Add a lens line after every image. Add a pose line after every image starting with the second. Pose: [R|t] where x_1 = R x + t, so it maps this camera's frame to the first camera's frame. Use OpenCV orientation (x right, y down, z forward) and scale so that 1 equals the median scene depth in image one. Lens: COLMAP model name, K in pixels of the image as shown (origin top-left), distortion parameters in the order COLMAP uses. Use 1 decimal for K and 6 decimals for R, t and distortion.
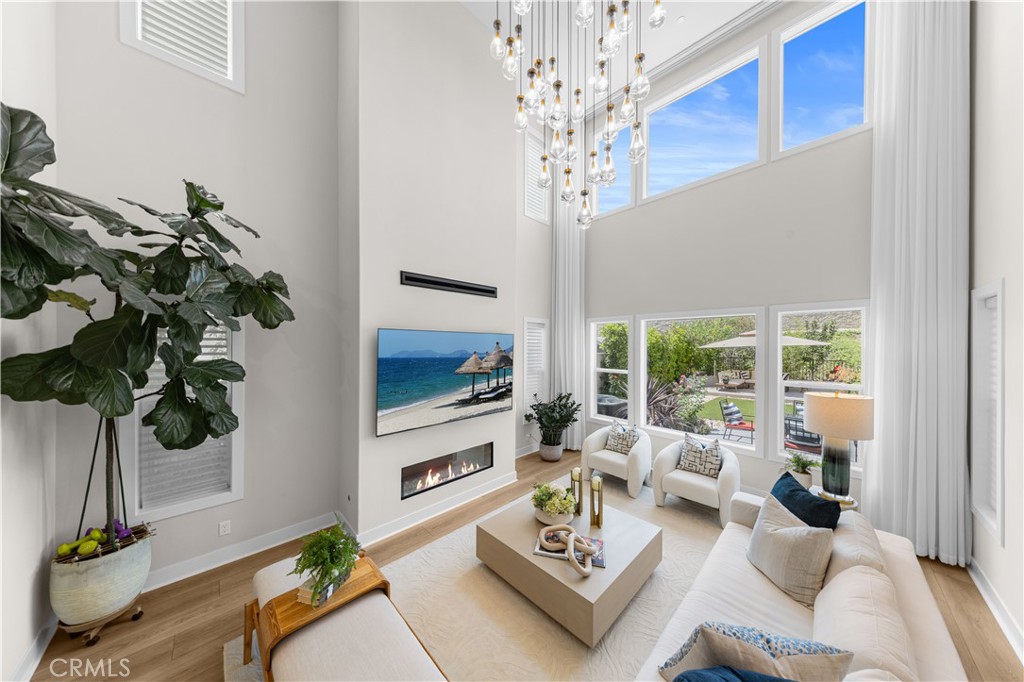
lens RADIAL K [[308.6, 0, 512.9], [0, 308.6, 347.4], [0, 0, 1]] dist [0.001704, -0.000327]
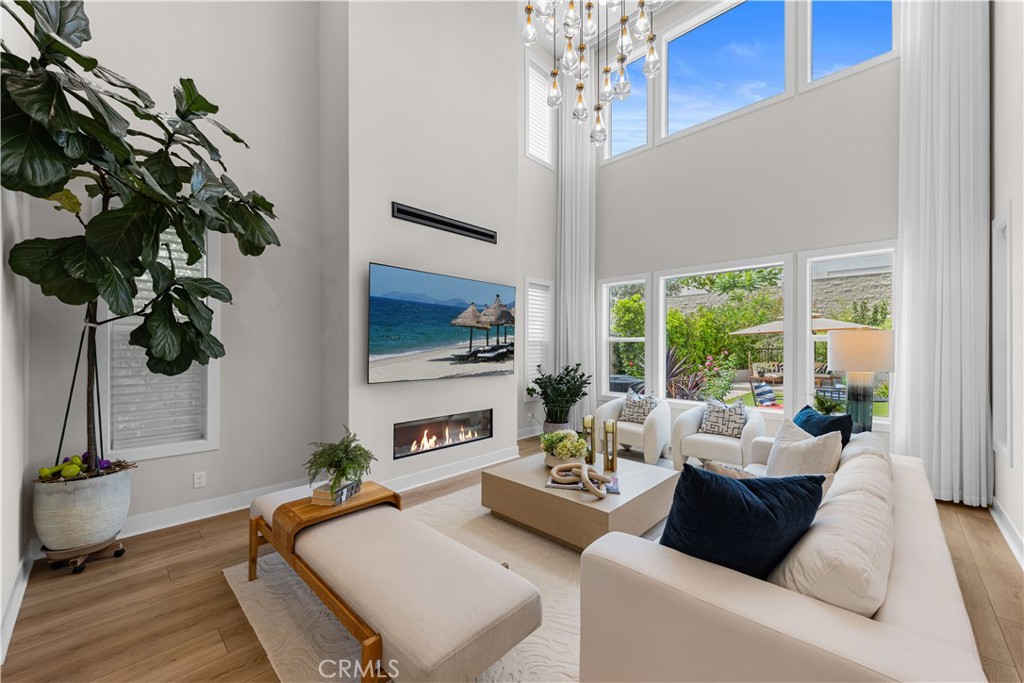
lens RADIAL K [[392.7, 0, 516.6], [0, 392.7, 350.7], [0, 0, 1]] dist [0.003285, -0.001500]
pose [[0.999271, -0.002557, 0.038101, -0.052339], [0.002541, 0.999997, 0.000468, 0.193311], [-0.038102, -0.000370, 0.999274, -0.158750]]
